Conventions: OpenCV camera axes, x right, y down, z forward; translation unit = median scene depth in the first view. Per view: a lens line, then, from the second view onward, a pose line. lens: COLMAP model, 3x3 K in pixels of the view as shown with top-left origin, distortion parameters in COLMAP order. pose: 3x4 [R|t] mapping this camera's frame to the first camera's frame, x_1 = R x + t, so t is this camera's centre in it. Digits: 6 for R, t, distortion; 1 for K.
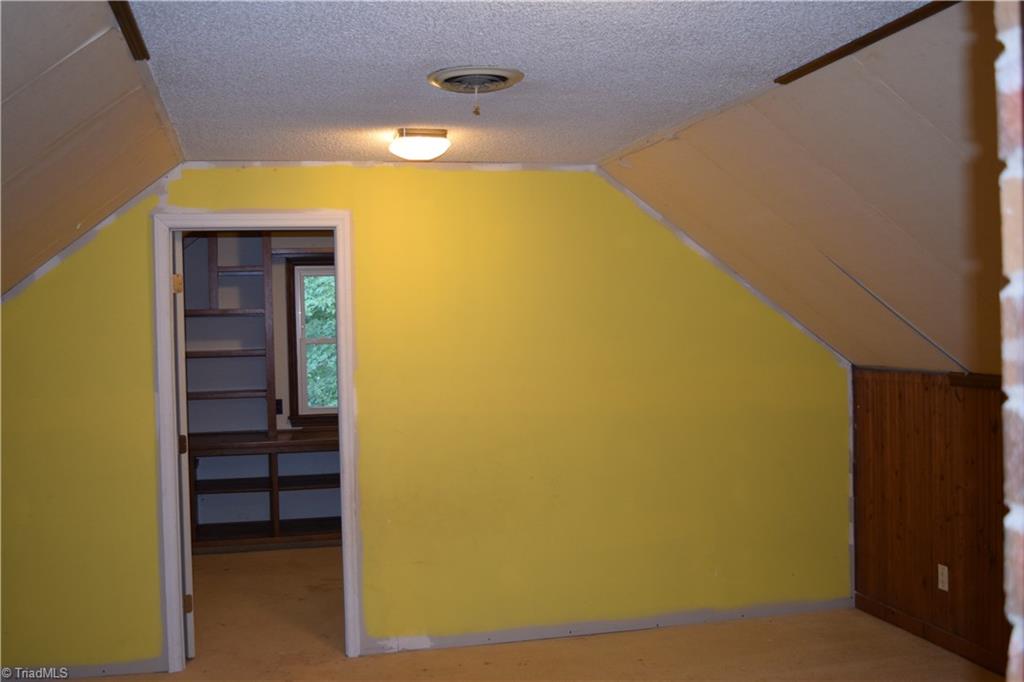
lens RADIAL K [[1085.8, 0, 512.0], [0, 1085.8, 341.0], [0, 0, 1]] dist [-0.064915, 0.011192]
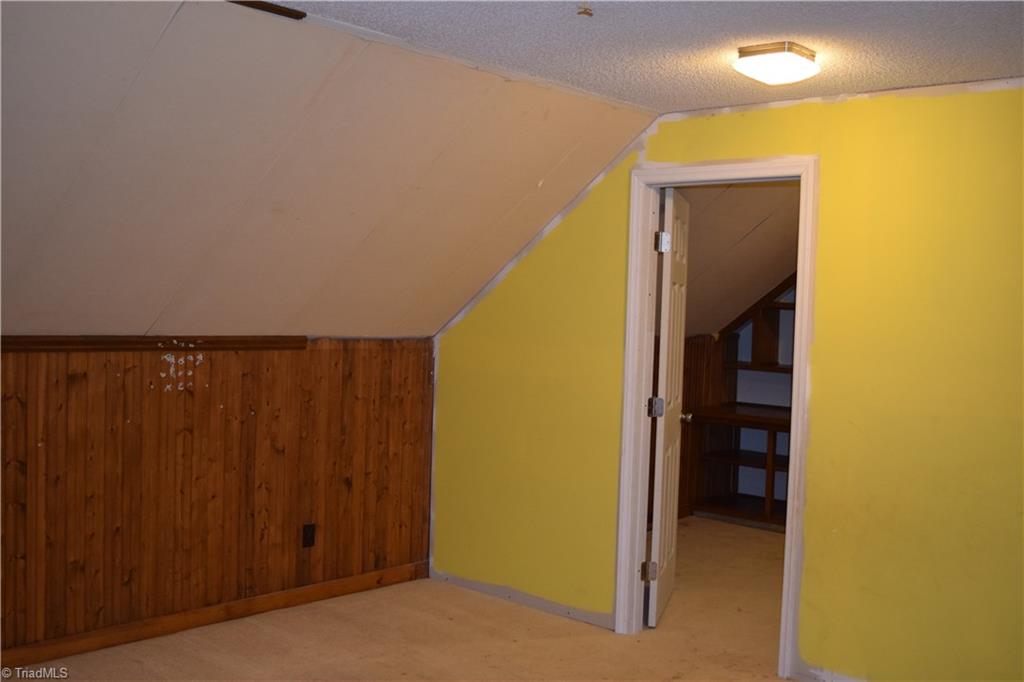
lens RADIAL K [[1085.8, 0, 512.0], [0, 1085.8, 341.0], [0, 0, 1]] dist [-0.064915, 0.011192]
pose [[0.572636, 0.069199, -0.816884, 0.420728], [-0.064019, 0.997163, 0.039593, 0.006023], [0.817307, 0.029624, 0.575441, 0.332226]]
